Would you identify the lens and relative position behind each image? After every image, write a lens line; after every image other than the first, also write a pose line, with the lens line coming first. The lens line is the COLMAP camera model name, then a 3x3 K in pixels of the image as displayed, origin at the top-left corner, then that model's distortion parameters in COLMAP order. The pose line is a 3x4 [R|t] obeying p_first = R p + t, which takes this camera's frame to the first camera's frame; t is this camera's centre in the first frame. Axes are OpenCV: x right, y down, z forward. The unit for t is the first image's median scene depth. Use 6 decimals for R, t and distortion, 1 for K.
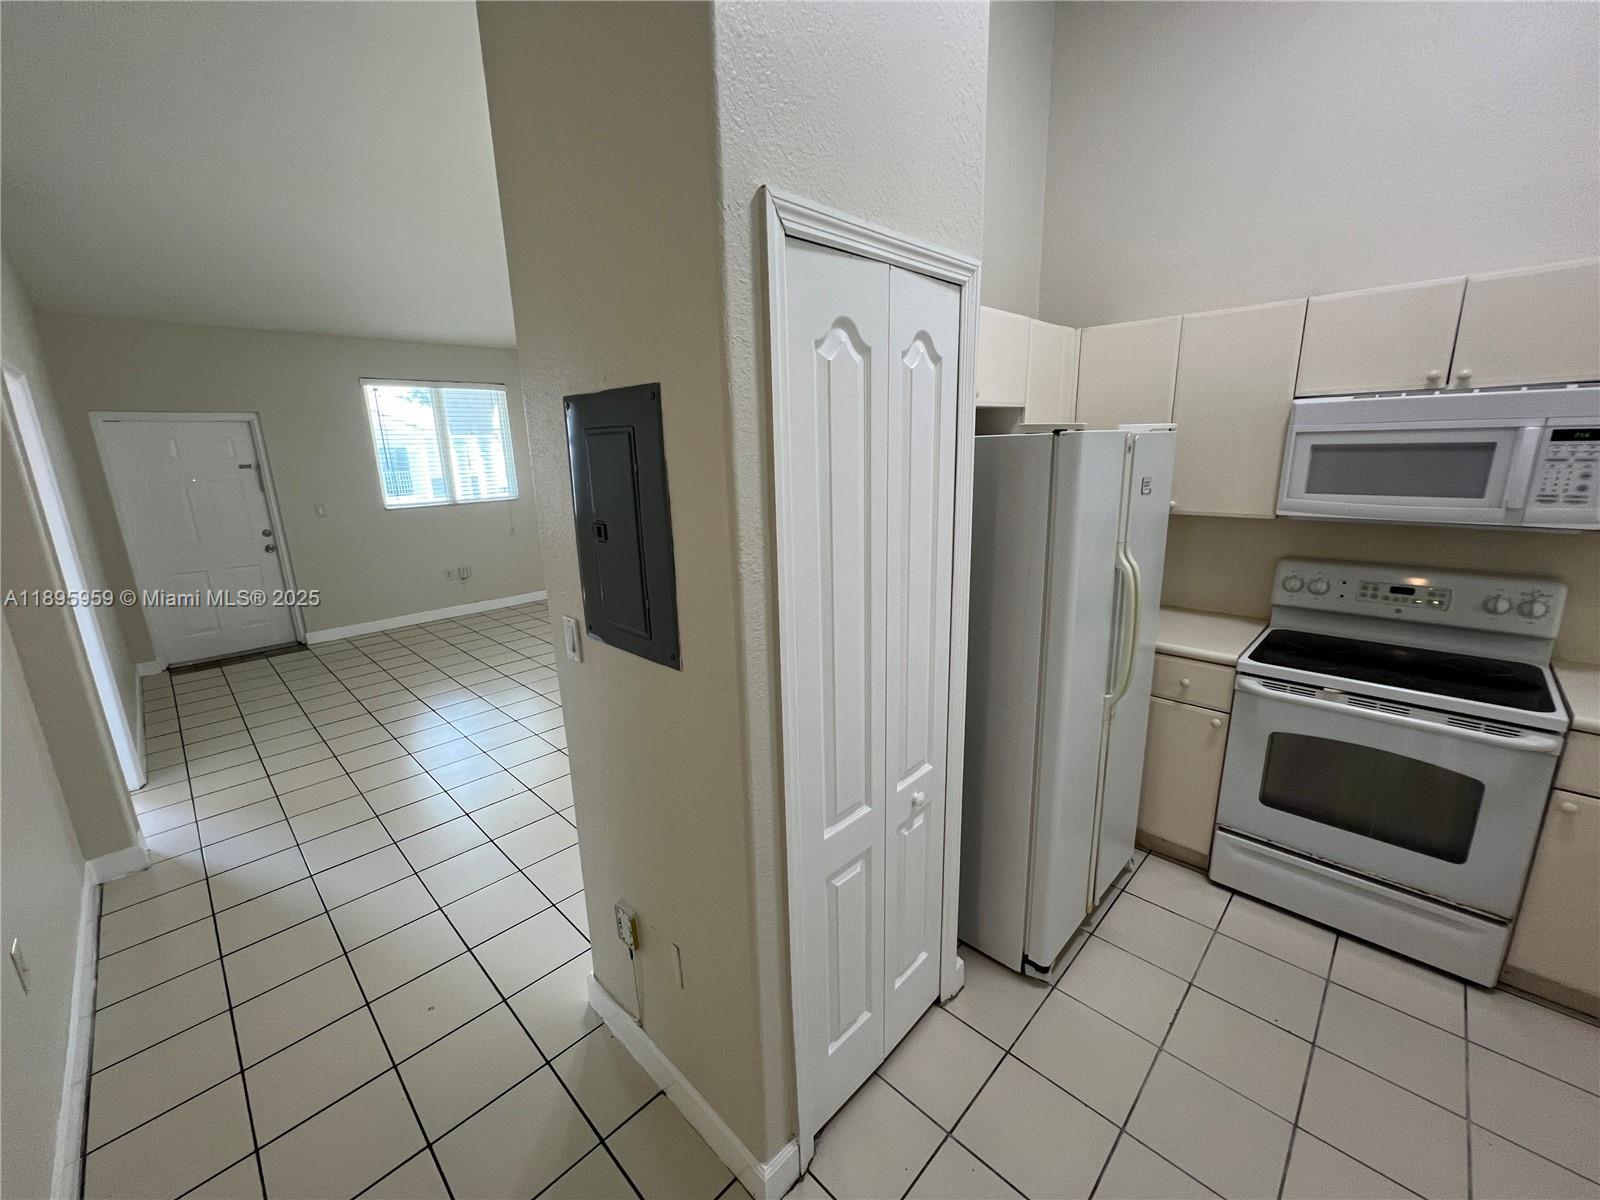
lens RADIAL K [[645.2, 0, 795.2], [0, 645.2, 596.2], [0, 0, 1]] dist [-0.003552, 0.001260]
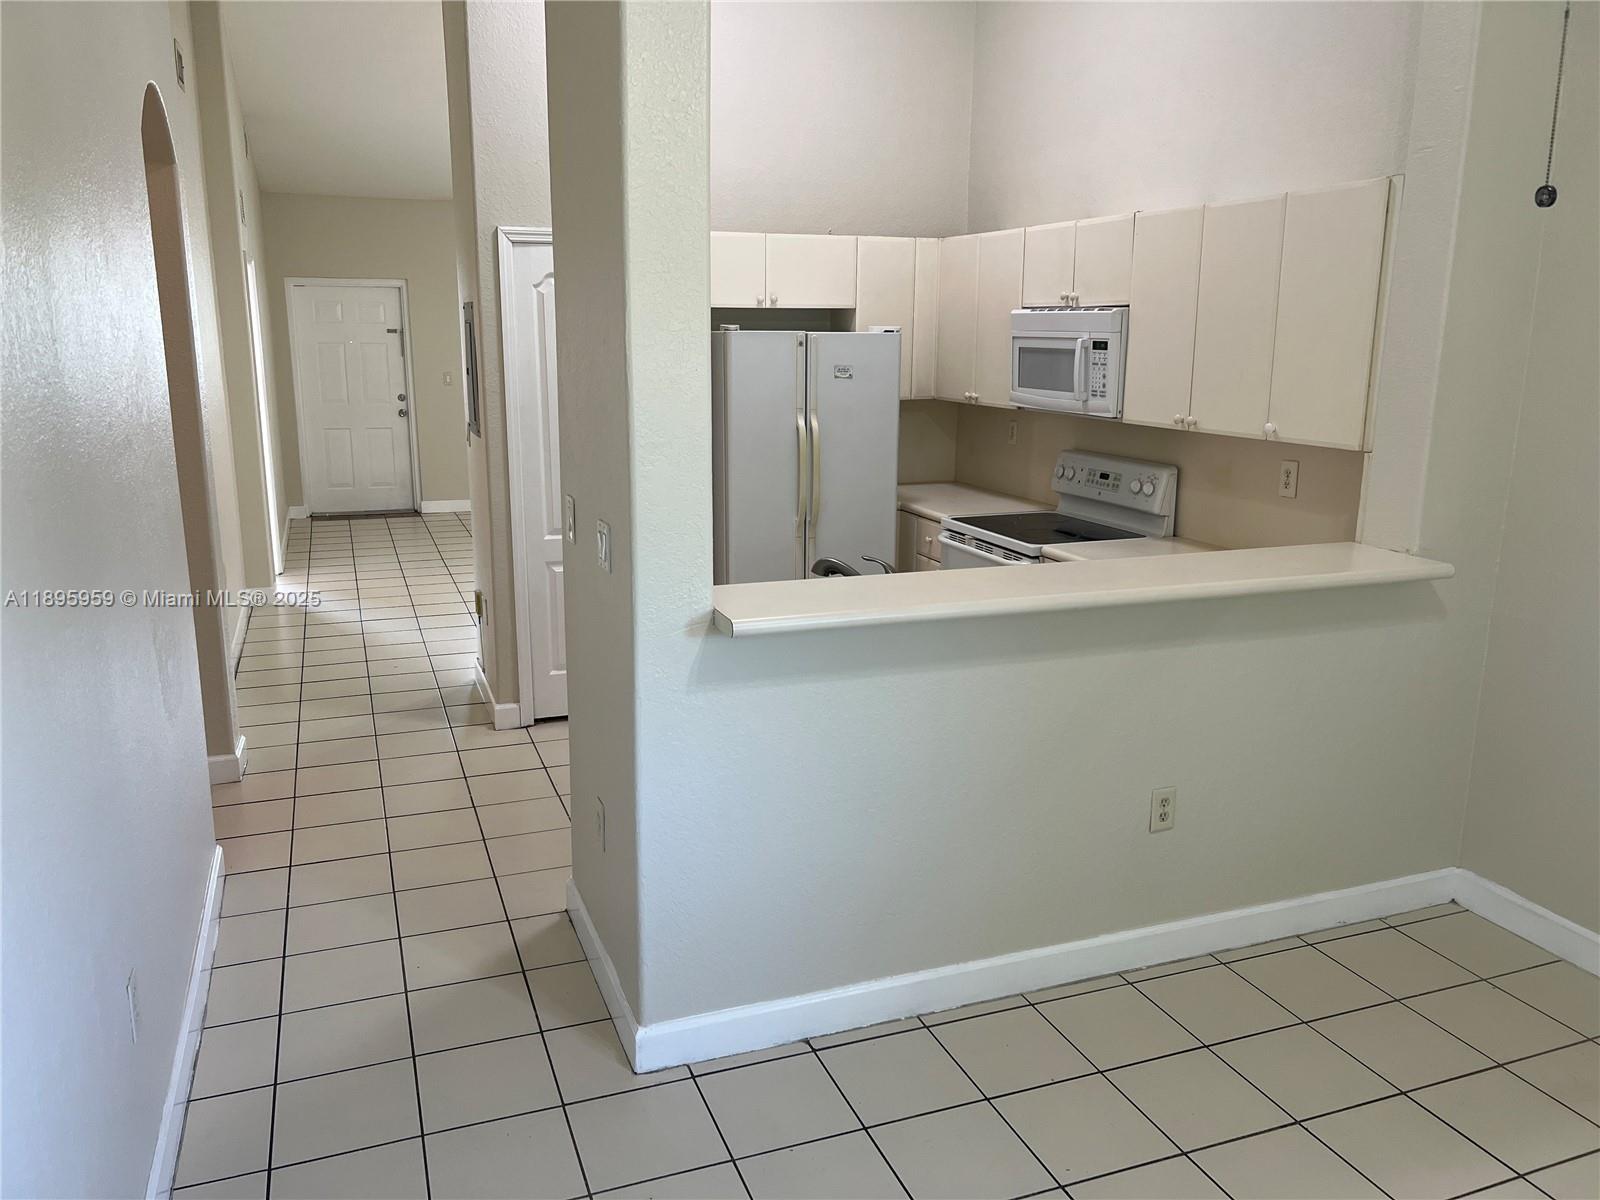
lens RADIAL K [[1219.8, 0, 804.0], [0, 1219.8, 600.7], [0, 0, 1]] dist [0.024471, -0.021714]
pose [[0.909750, 0.123534, -0.396352, 1.081447], [-0.124414, 0.991950, 0.023601, 0.183323], [0.396077, 0.027841, 0.917795, -0.981904]]
